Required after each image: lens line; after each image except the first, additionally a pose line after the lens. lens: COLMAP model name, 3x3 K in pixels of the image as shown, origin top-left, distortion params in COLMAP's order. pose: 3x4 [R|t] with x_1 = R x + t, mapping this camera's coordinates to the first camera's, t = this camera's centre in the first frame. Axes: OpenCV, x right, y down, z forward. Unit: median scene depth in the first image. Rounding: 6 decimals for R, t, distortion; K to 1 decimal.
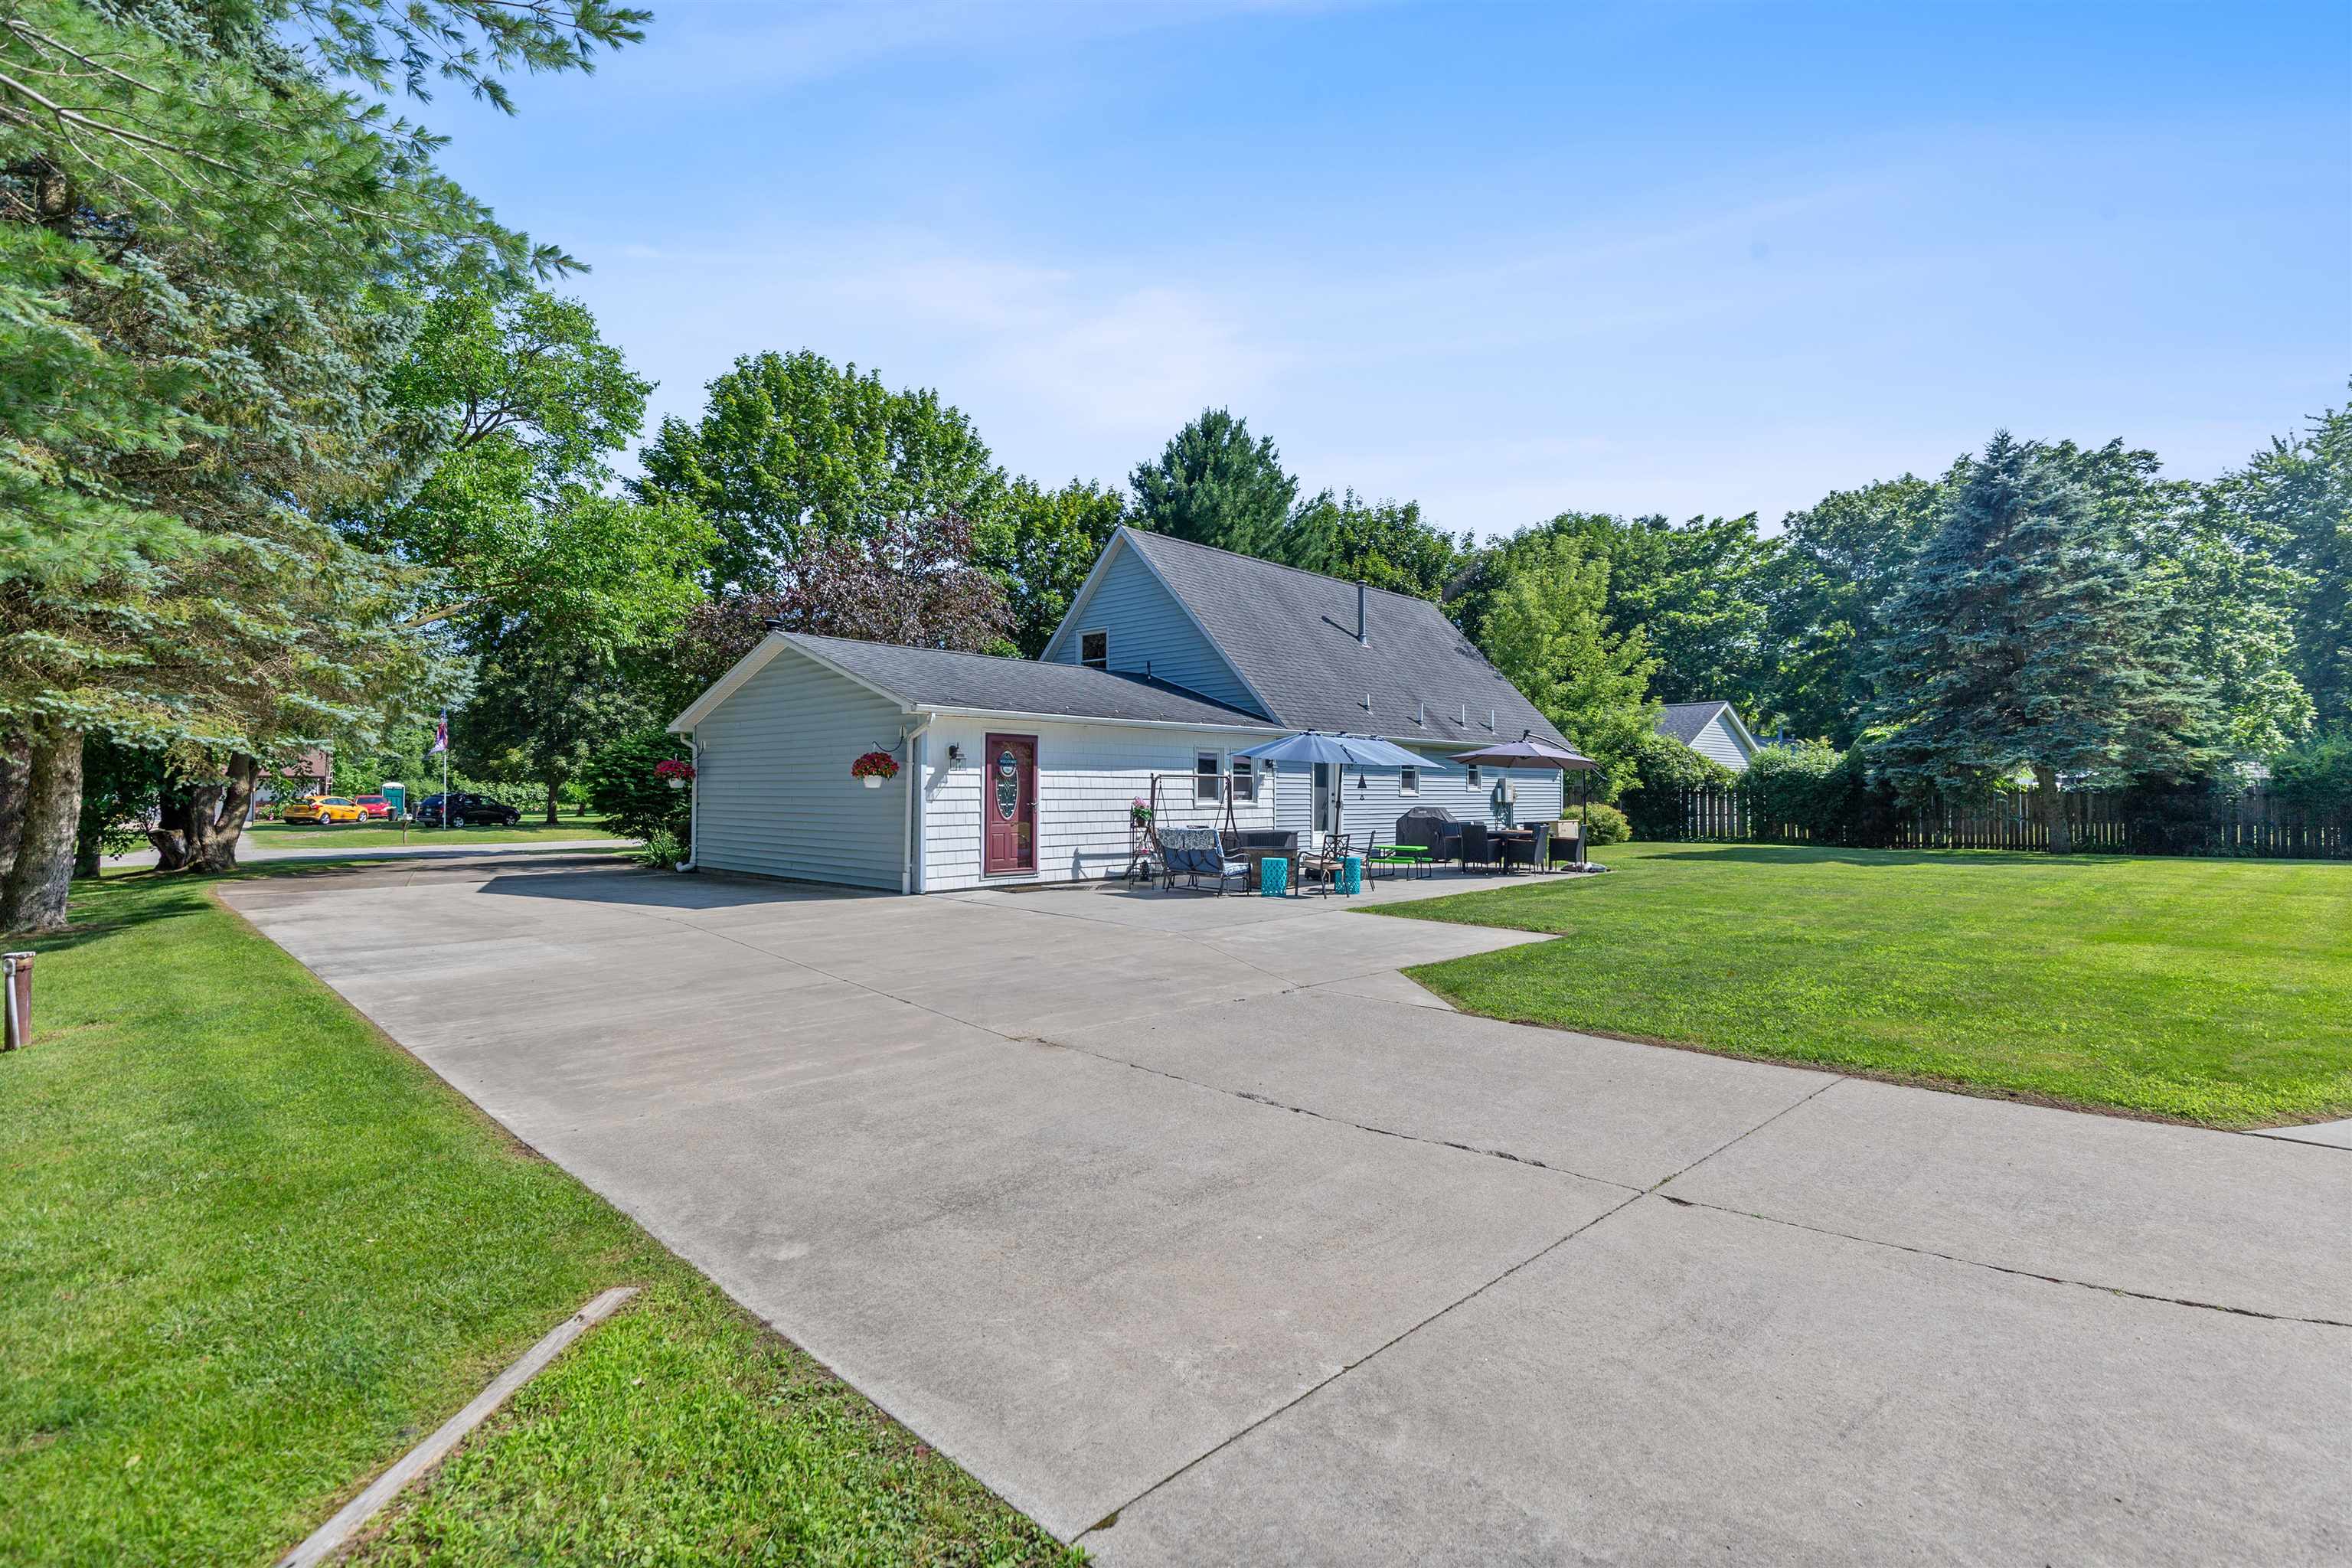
lens RADIAL K [[1072.2, 0, 1173.2], [0, 1072.2, 795.9], [0, 0, 1]] dist [0.005501, -0.000641]
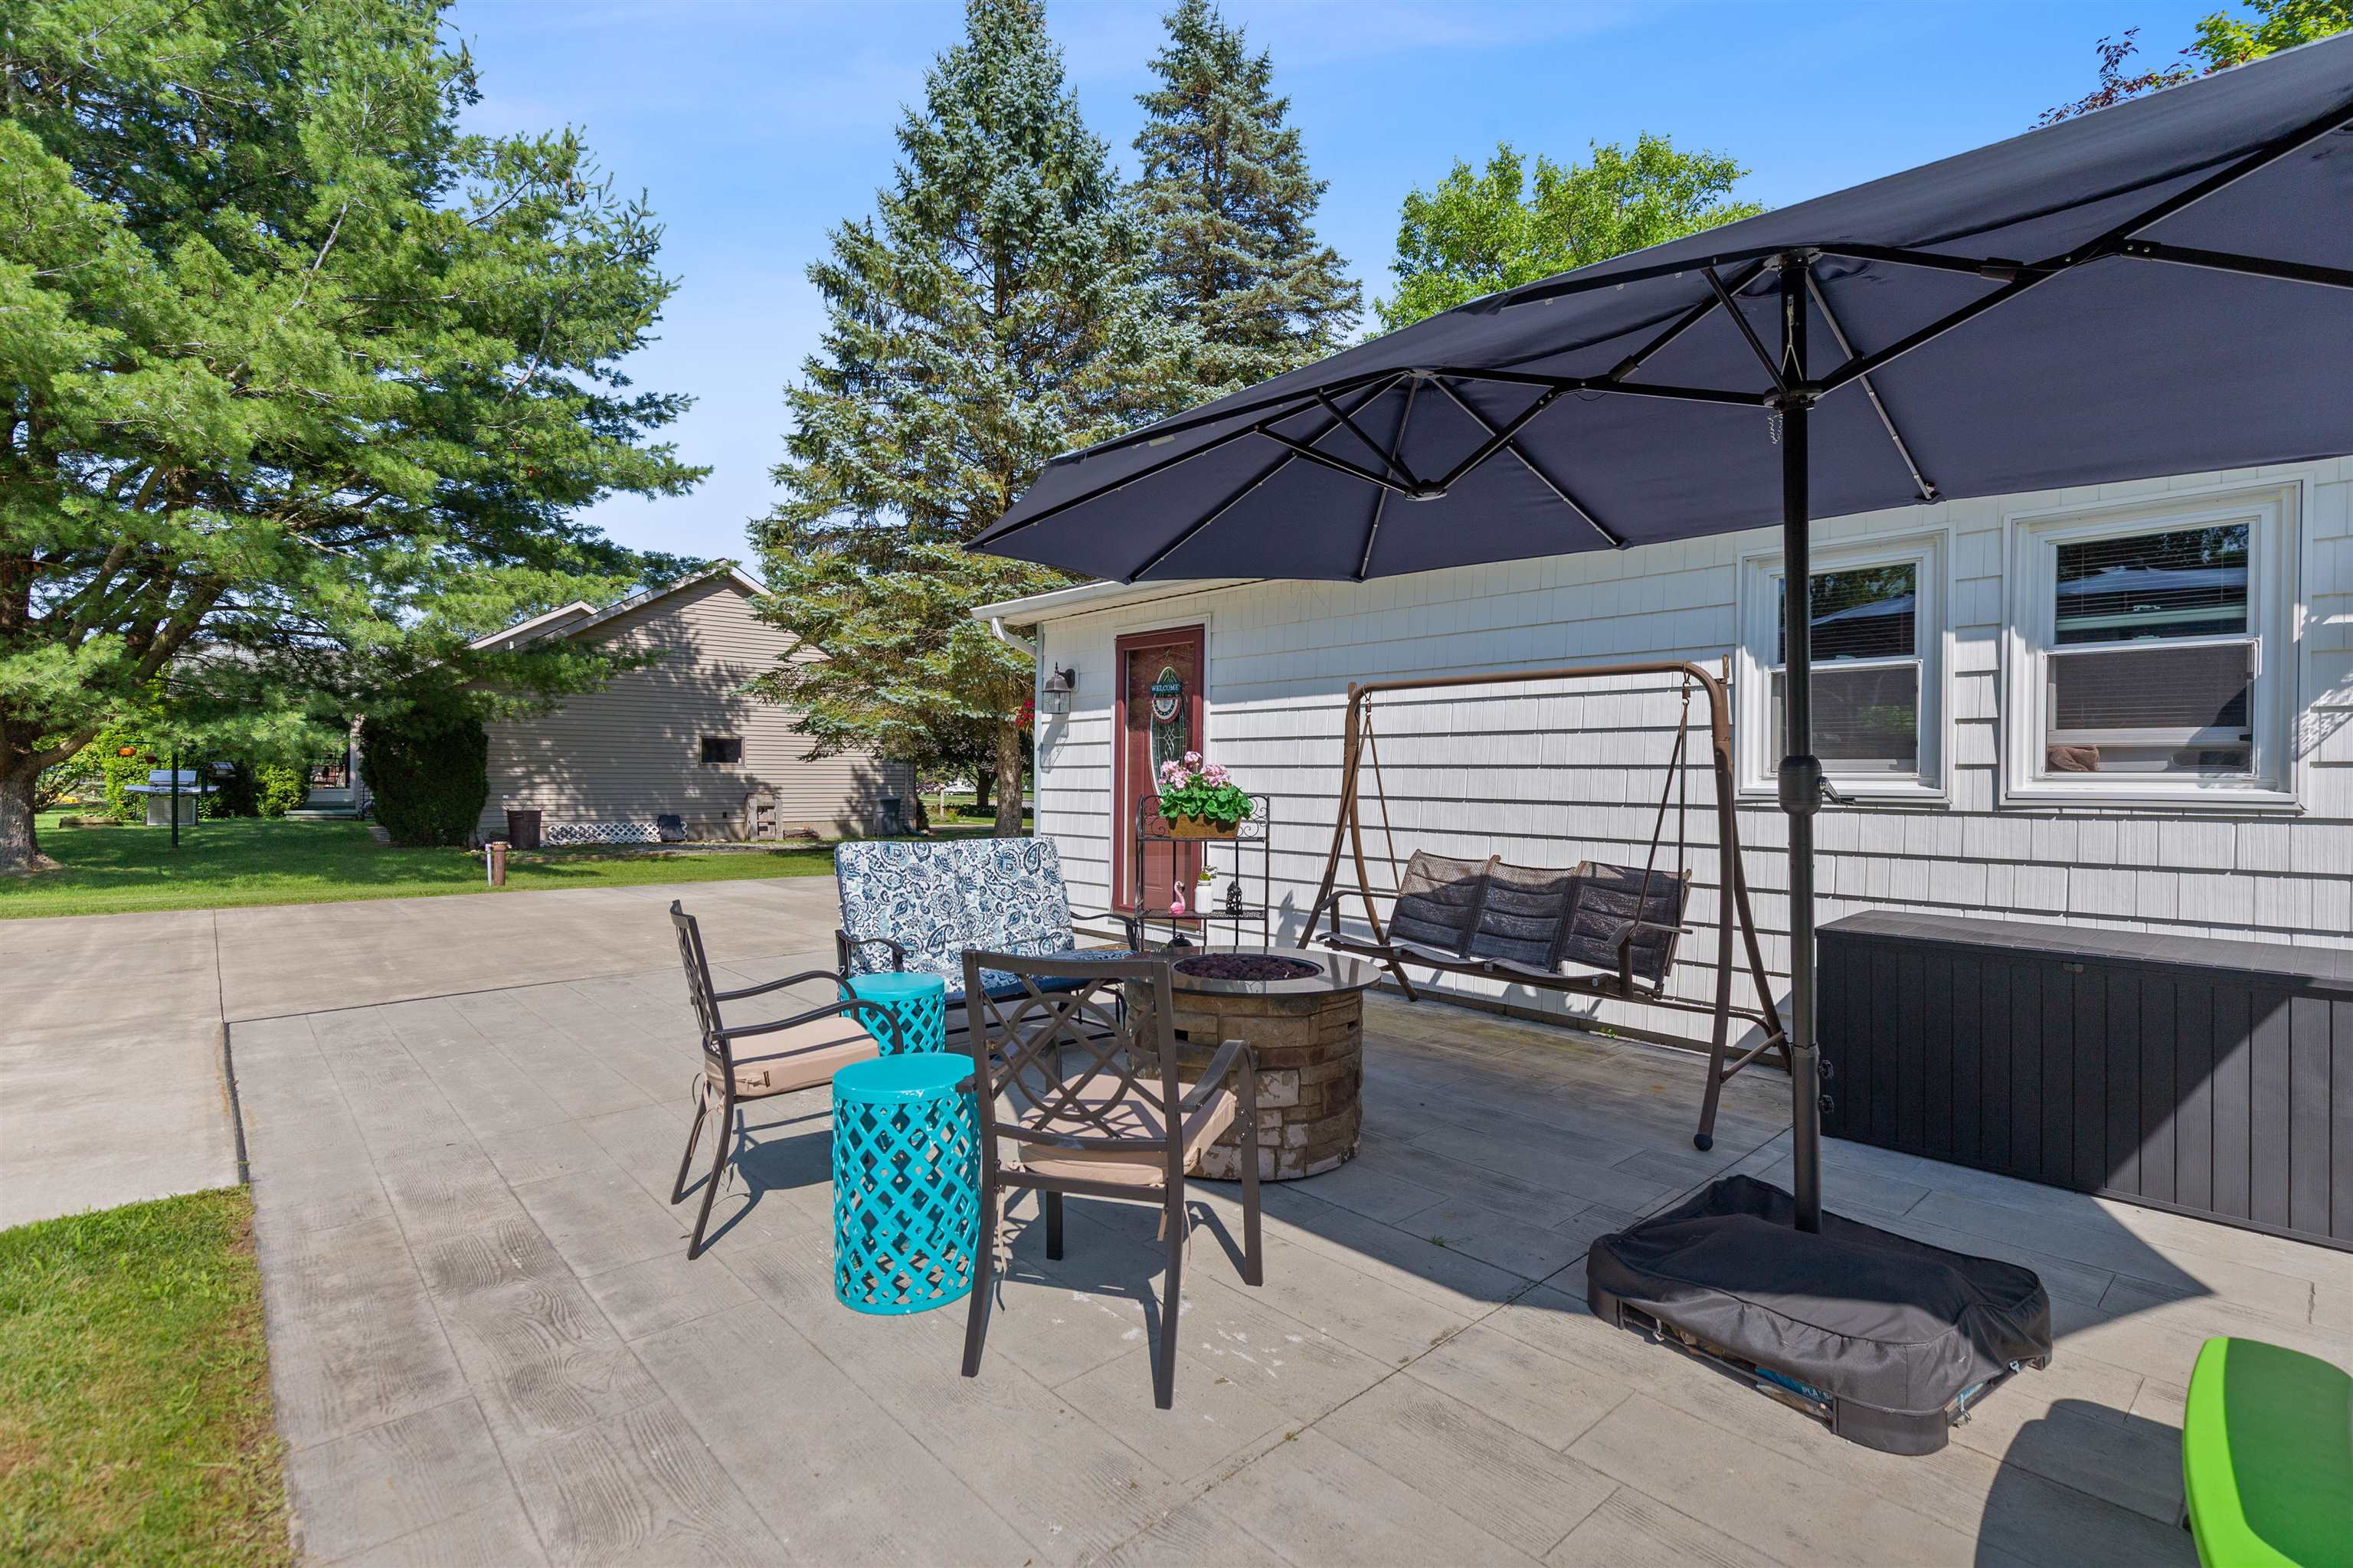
lens RADIAL K [[1072.6, 0, 1223.9], [0, 1072.6, 787.3], [0, 0, 1]] dist [0.005501, -0.000641]
pose [[-0.042196, 0.004944, -0.999097, 0.237305], [-0.014161, 0.999884, 0.005546, 0.006732], [0.999009, 0.014382, -0.042122, 0.757344]]
